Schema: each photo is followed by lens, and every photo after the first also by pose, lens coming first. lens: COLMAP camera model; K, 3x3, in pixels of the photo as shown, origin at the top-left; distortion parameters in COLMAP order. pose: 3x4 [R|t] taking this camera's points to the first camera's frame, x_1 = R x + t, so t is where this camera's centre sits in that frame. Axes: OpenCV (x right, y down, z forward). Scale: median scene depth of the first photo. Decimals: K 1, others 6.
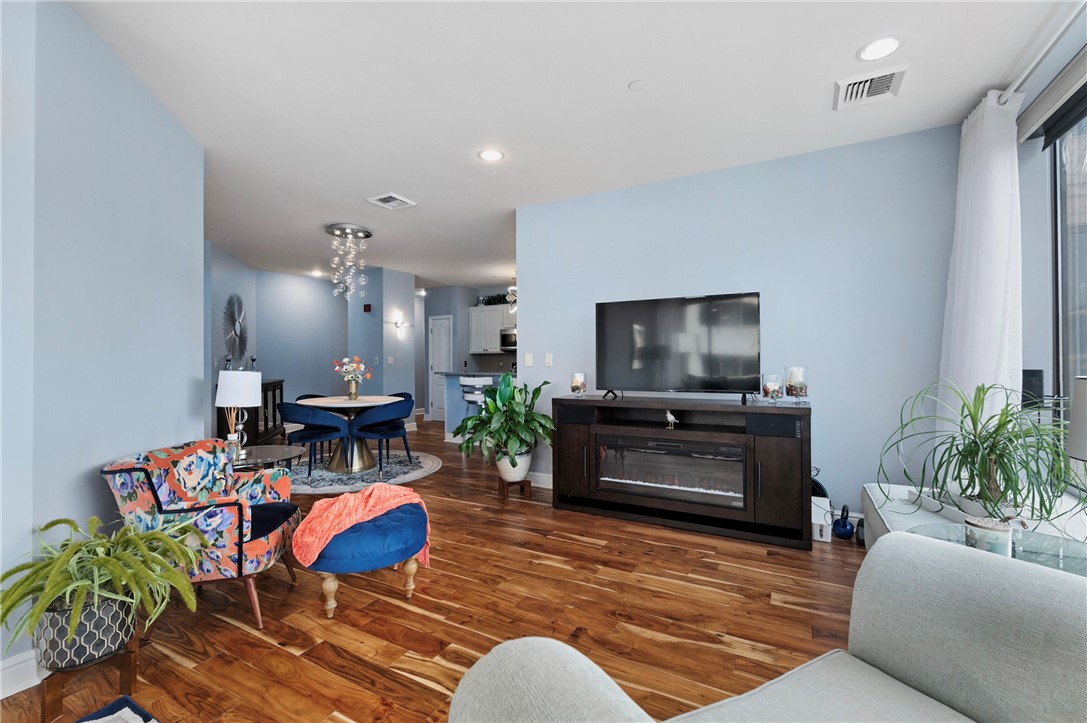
lens RADIAL K [[457.4, 0, 546.9], [0, 457.4, 358.4], [0, 0, 1]] dist [-0.002034, -0.000352]
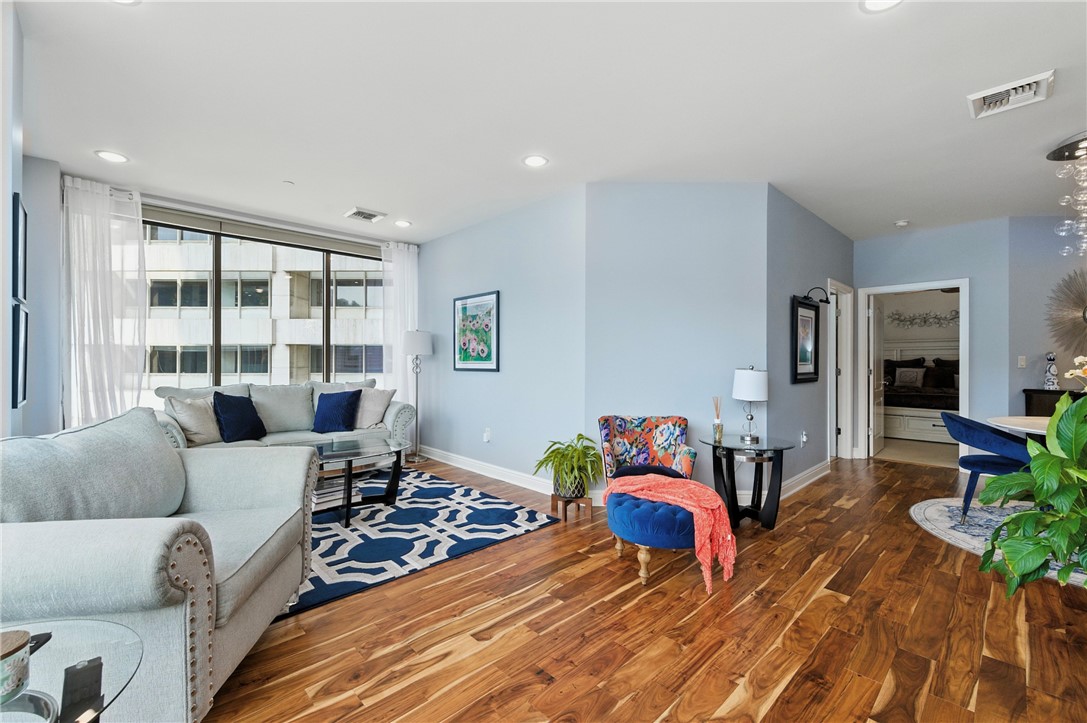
lens RADIAL K [[457.4, 0, 546.9], [0, 457.4, 358.4], [0, 0, 1]] dist [-0.002034, -0.000352]
pose [[-0.305970, -0.001605, -0.952040, 0.757159], [0.005603, 0.999978, -0.003487, 0.000313], [0.952025, -0.006402, -0.305954, 1.079759]]
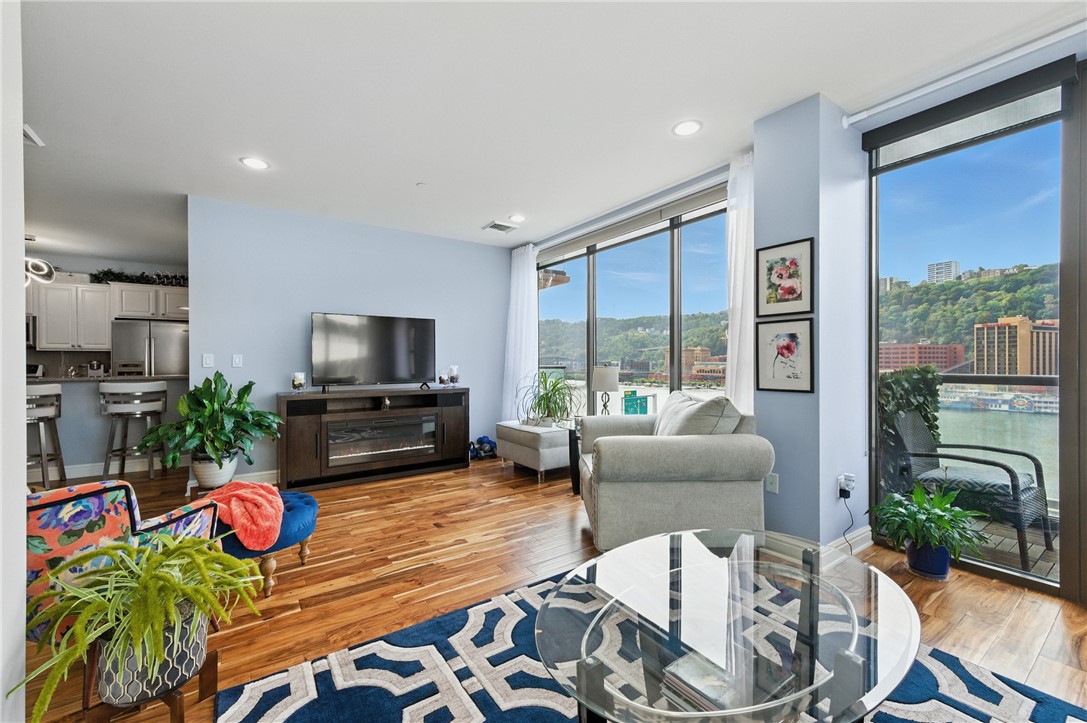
lens RADIAL K [[433.2, 0, 543.5], [0, 433.2, 361.5], [0, 0, 1]] dist [0.000374, 0.000002]
pose [[0.455918, 0.003271, 0.890016, -0.980712], [-0.004482, 0.999989, -0.001380, 0.006564], [-0.890010, -0.003360, 0.455928, -0.048825]]
